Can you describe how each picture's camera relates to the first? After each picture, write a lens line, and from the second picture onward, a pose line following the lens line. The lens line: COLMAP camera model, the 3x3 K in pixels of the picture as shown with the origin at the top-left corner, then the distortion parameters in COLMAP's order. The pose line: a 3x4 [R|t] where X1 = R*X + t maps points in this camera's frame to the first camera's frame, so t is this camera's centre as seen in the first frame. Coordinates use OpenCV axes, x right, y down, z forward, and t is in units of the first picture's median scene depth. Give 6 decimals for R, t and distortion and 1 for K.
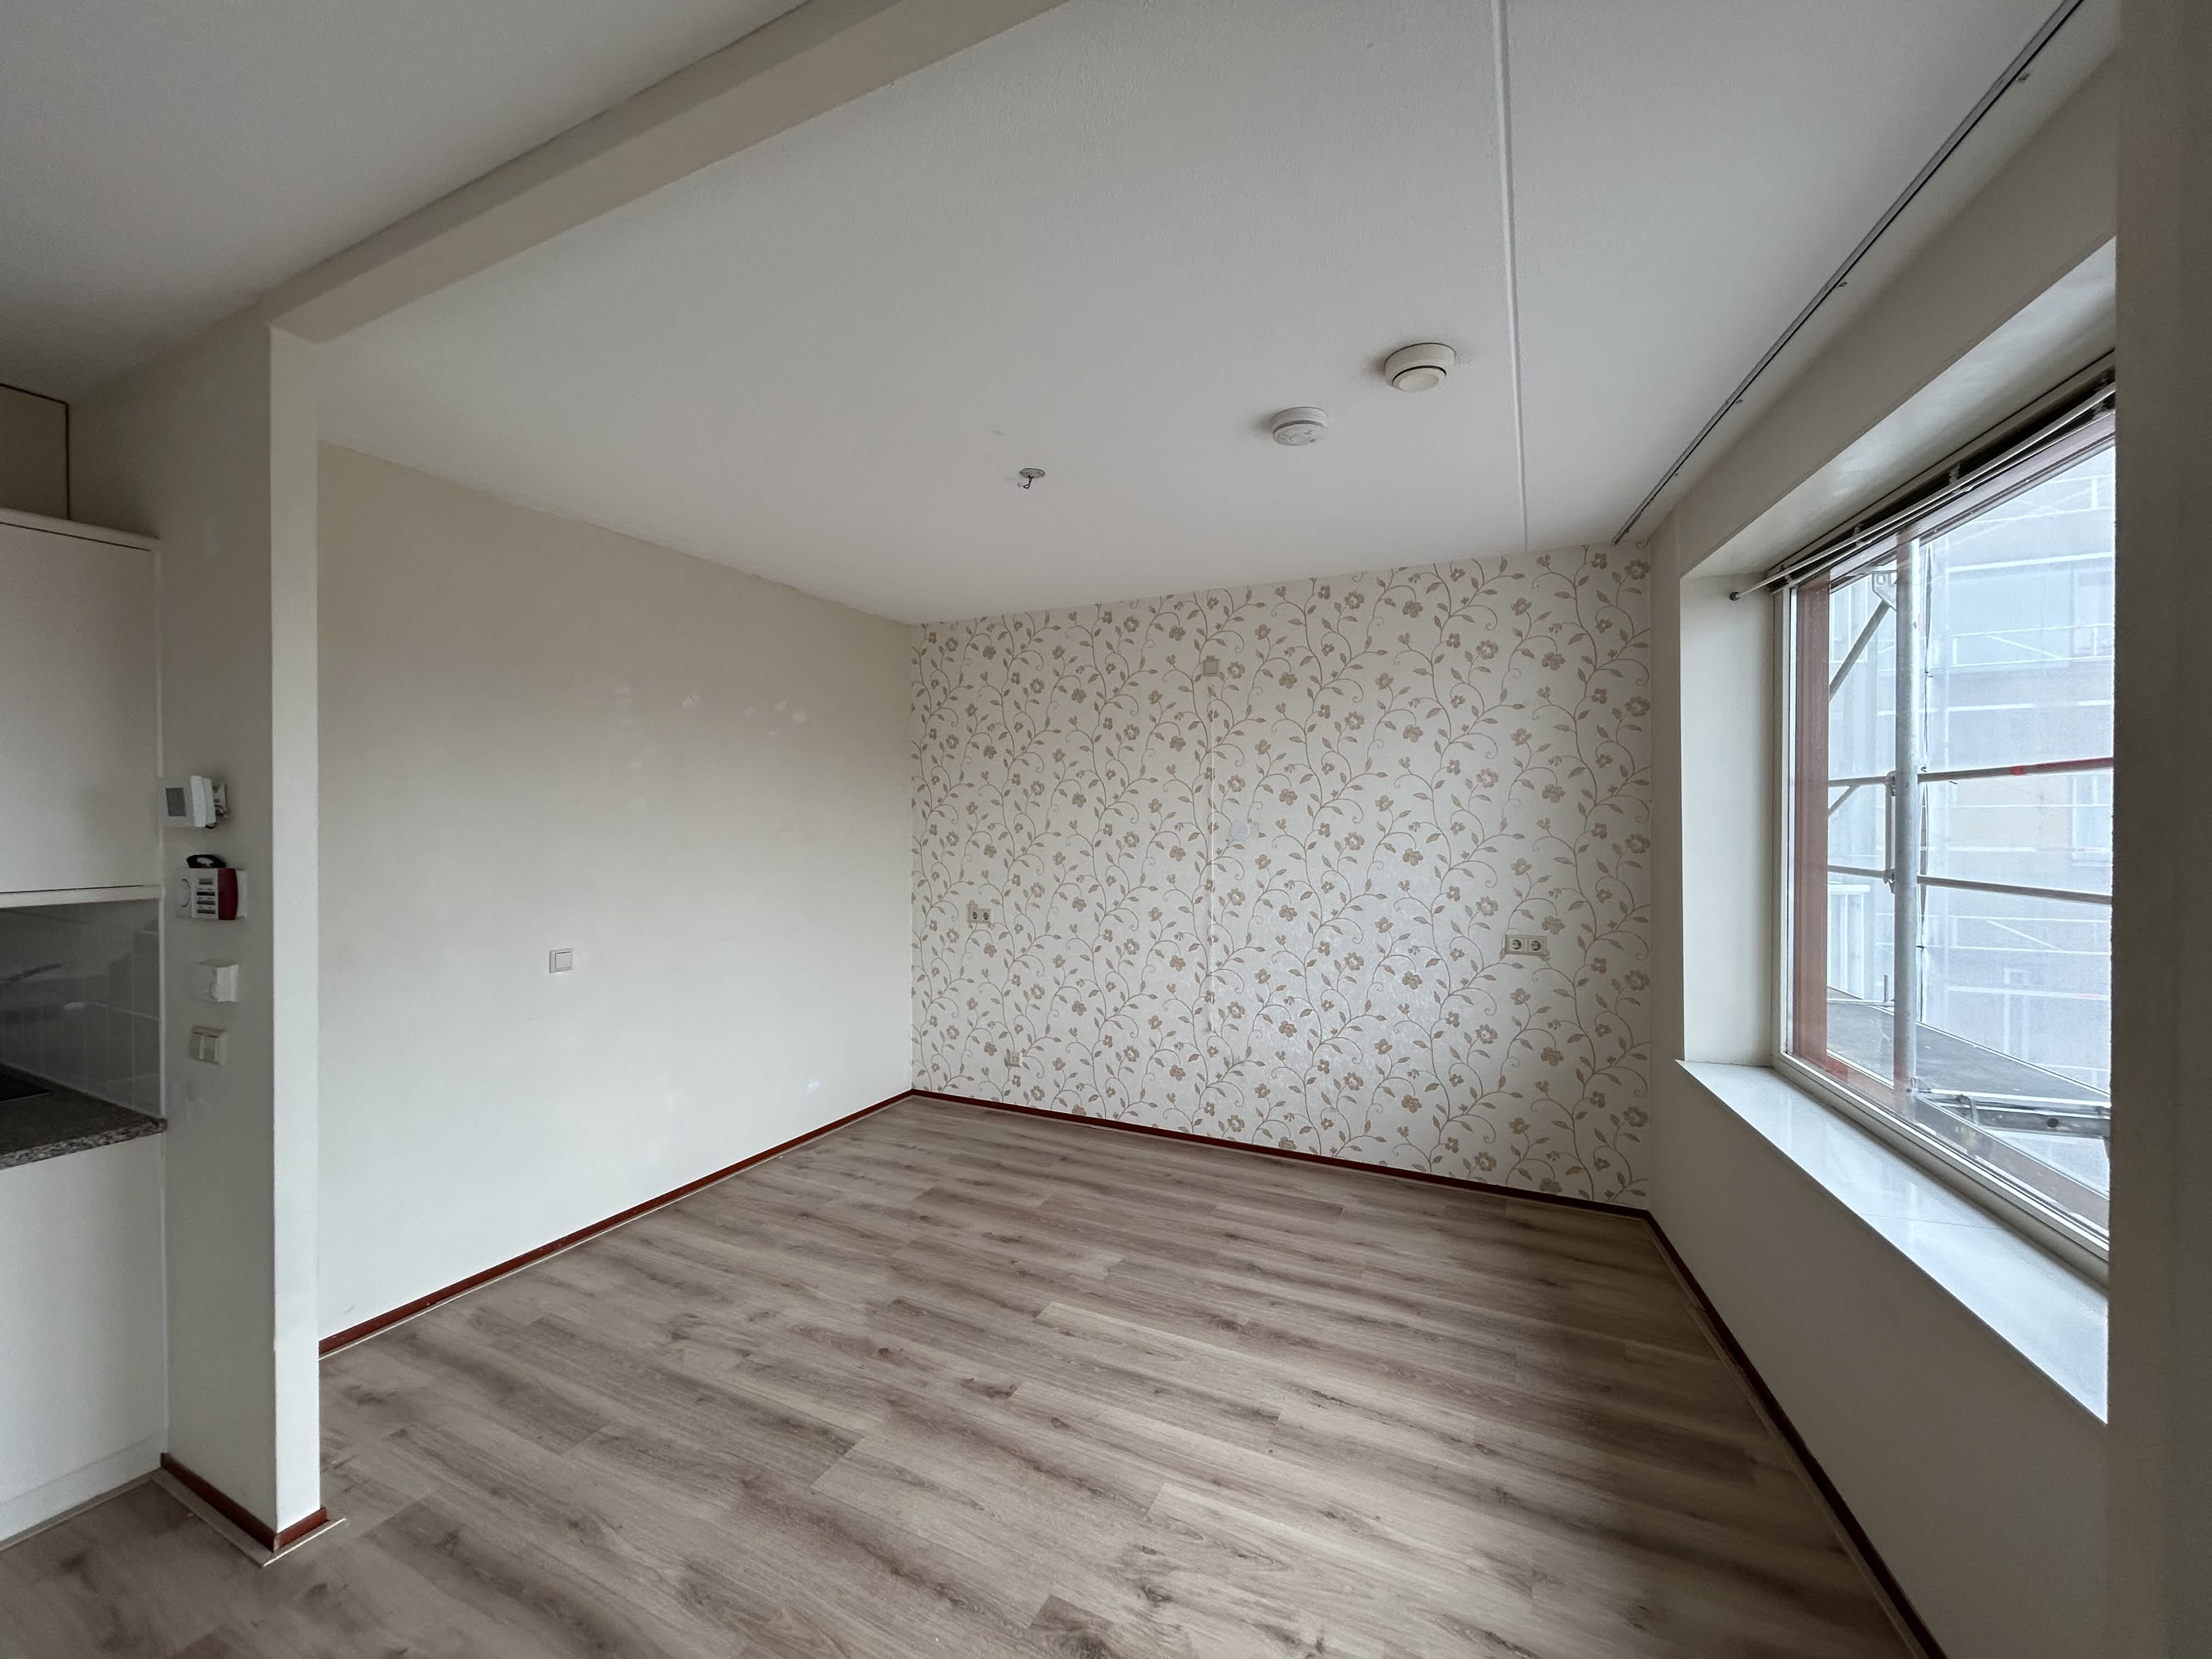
lens RADIAL K [[890.2, 0, 1104.5], [0, 890.2, 826.5], [0, 0, 1]] dist [0.002814, -0.000114]
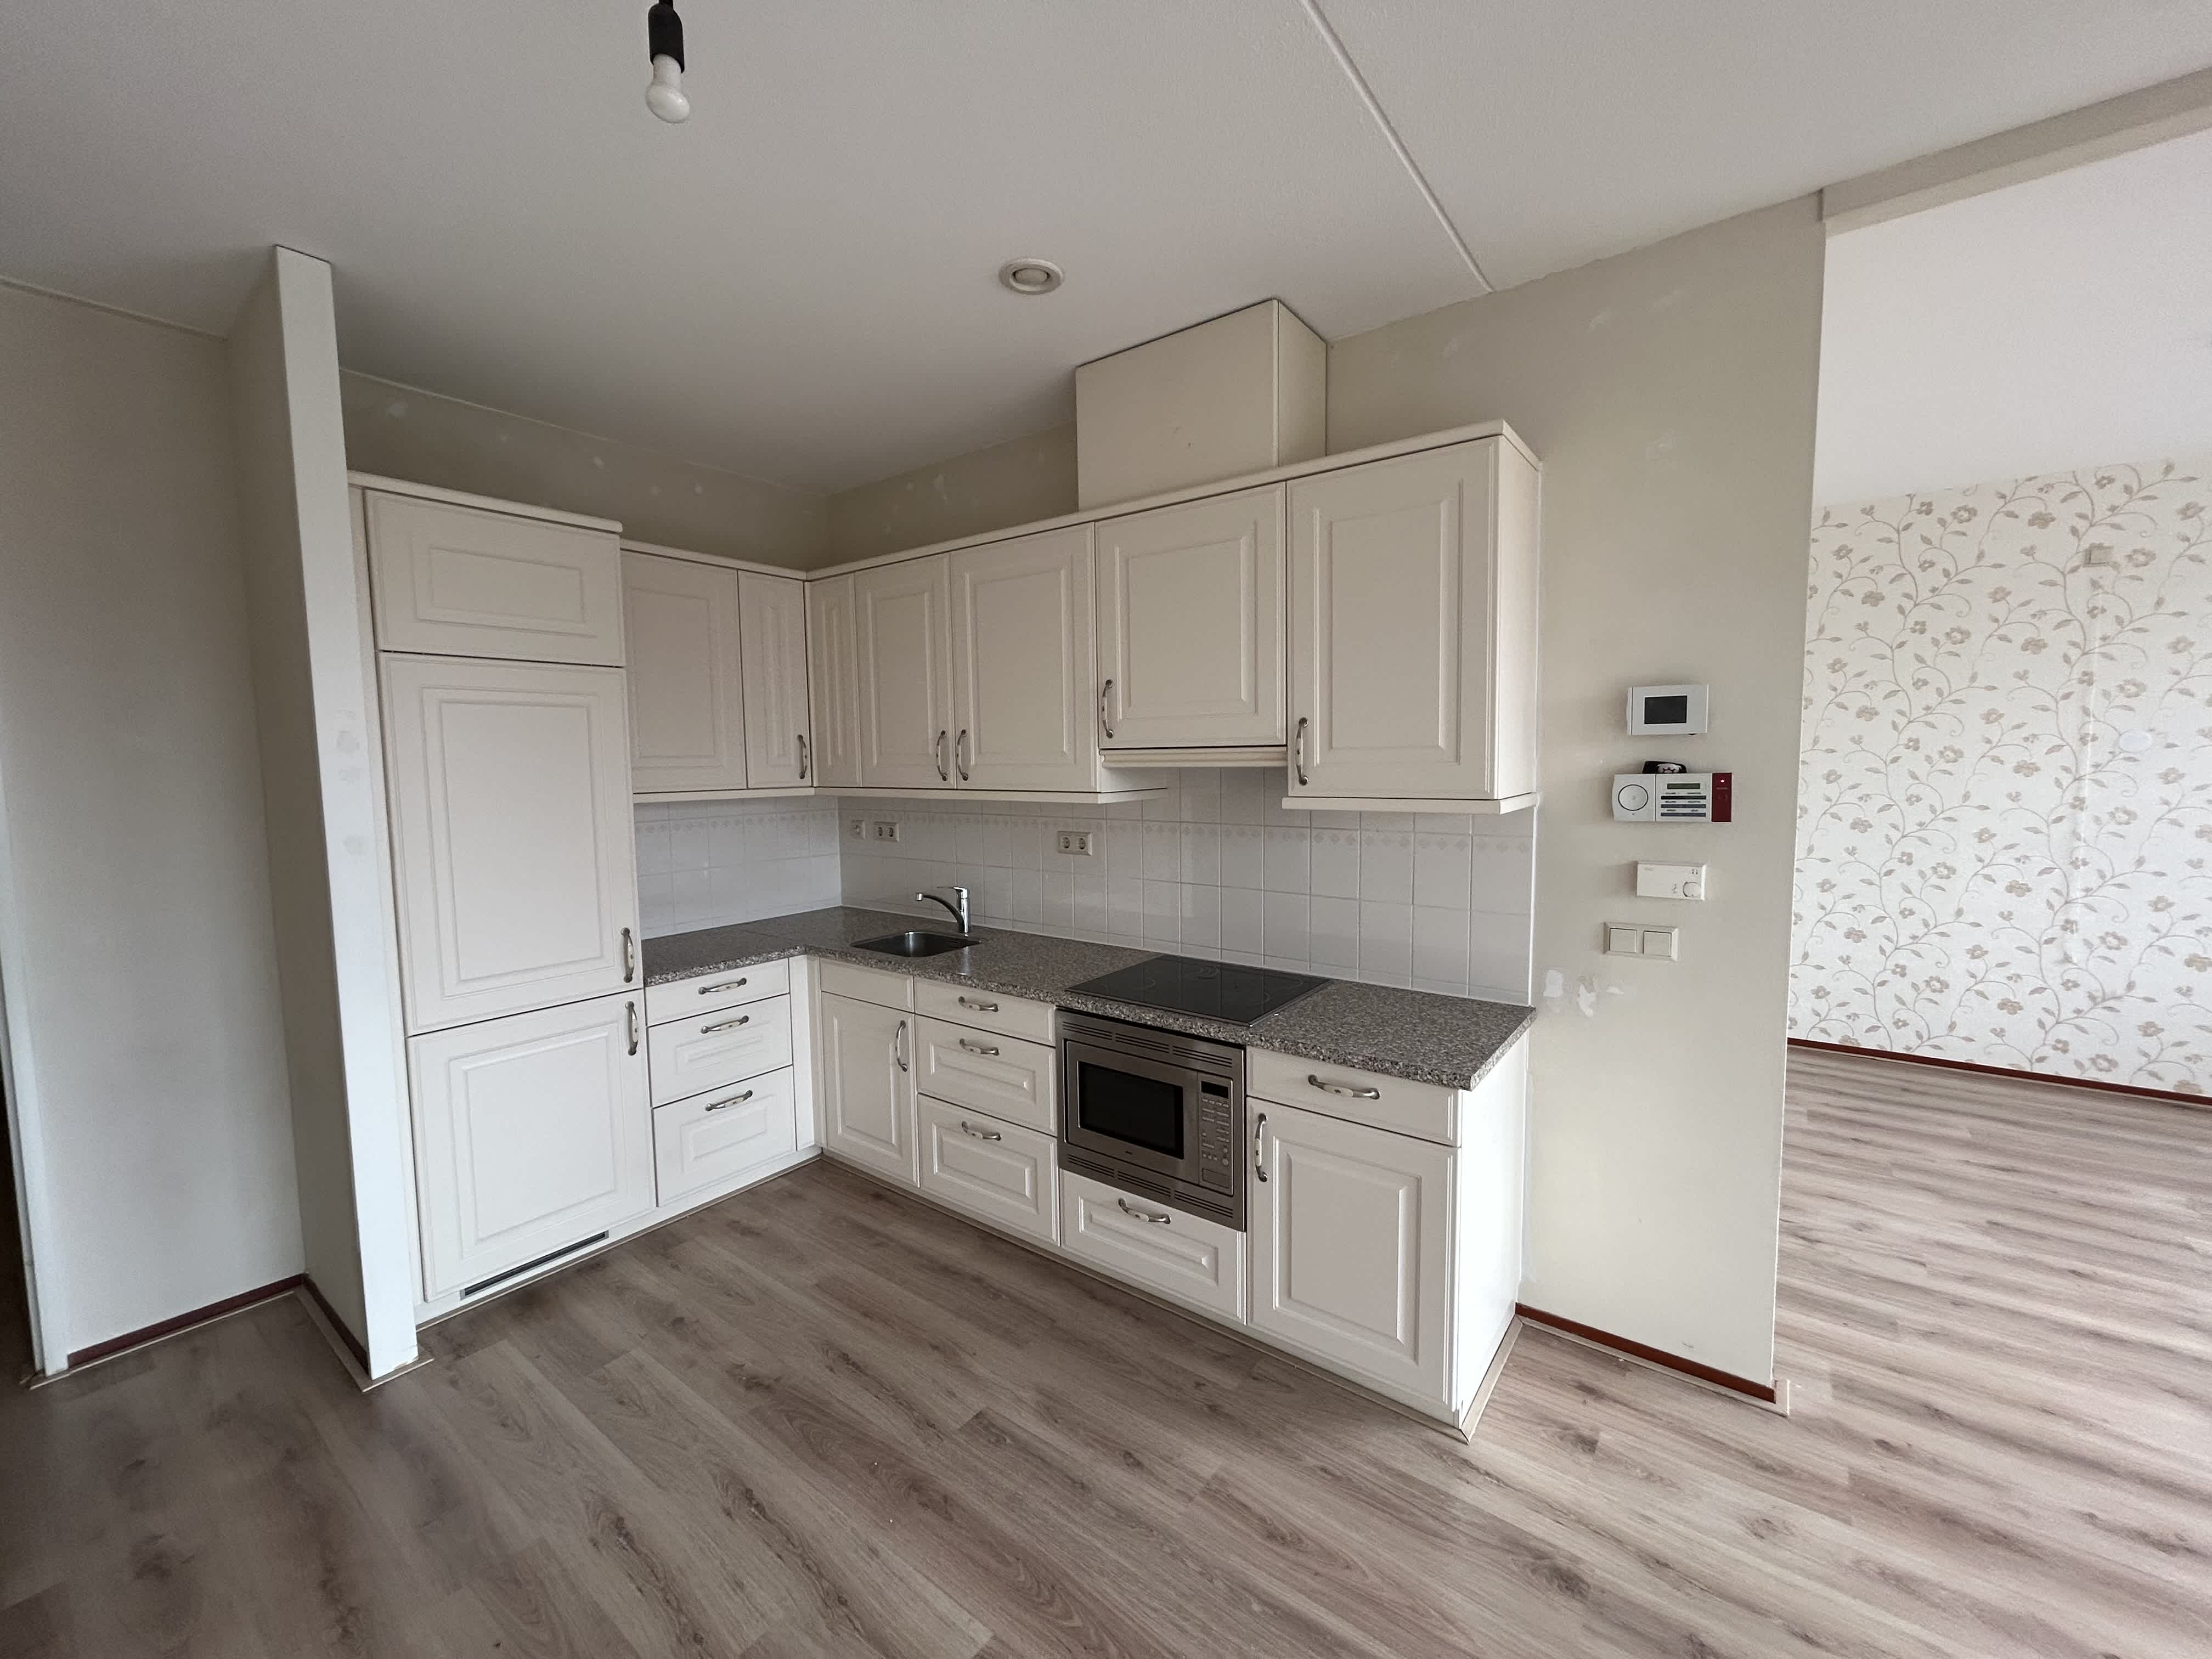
lens RADIAL K [[890.2, 0, 1107.4], [0, 890.2, 831.9], [0, 0, 1]] dist [0.002814, -0.000114]
pose [[0.982770, 0.001666, -0.184828, -0.683107], [0.012900, 0.996903, 0.077581, 0.012005], [0.184385, -0.078628, 0.979704, -0.070100]]
